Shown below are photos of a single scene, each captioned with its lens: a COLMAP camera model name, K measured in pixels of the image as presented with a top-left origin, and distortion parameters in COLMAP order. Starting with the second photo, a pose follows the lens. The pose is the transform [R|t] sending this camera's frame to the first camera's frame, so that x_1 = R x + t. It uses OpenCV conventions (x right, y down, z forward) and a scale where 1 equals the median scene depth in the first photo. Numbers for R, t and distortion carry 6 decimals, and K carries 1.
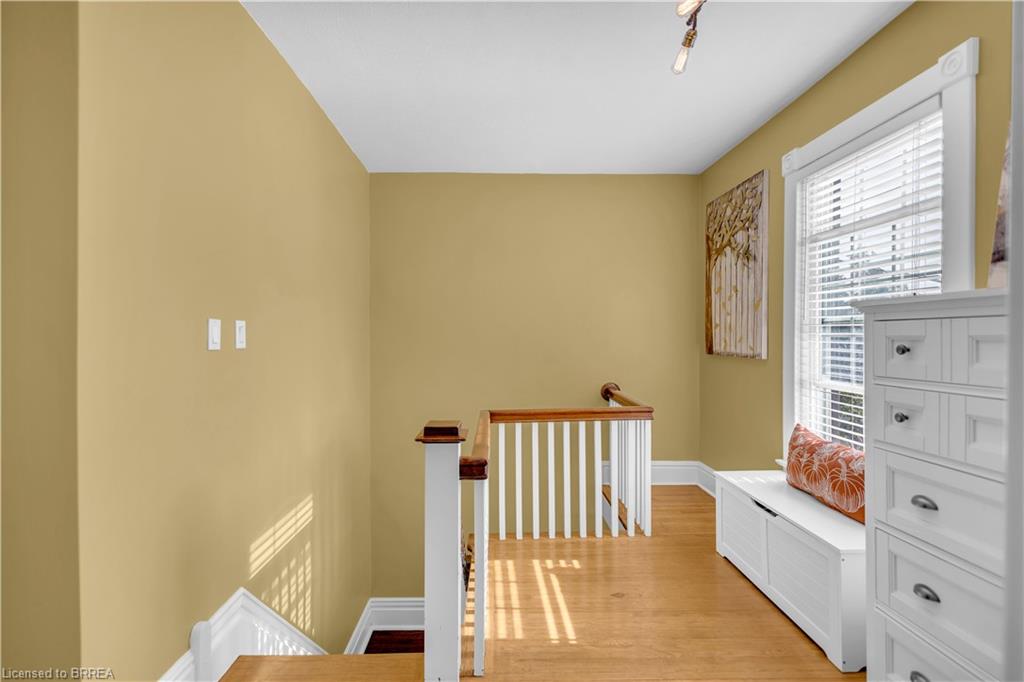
lens RADIAL K [[473.8, 0, 510.8], [0, 473.8, 341.8], [0, 0, 1]] dist [0.012921, -0.002612]
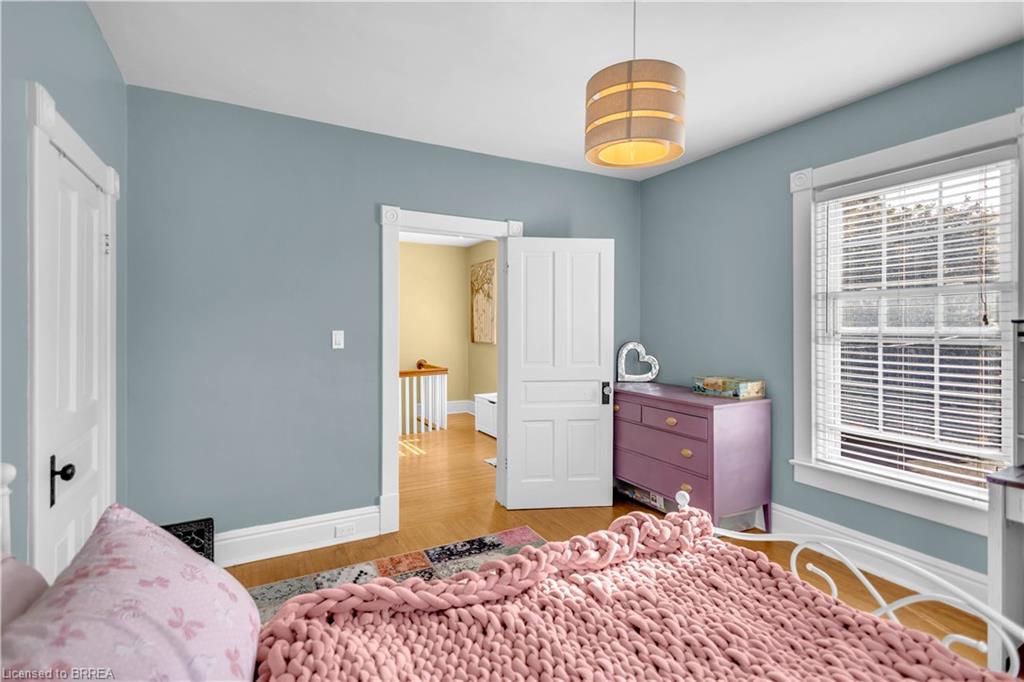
lens RADIAL K [[473.8, 0, 511.0], [0, 473.8, 335.1], [0, 0, 1]] dist [0.012921, -0.002612]
pose [[0.891651, -0.006547, 0.452675, -0.349311], [0.002942, 0.999958, 0.008667, -0.022997], [-0.452713, -0.006396, 0.891633, -0.875018]]
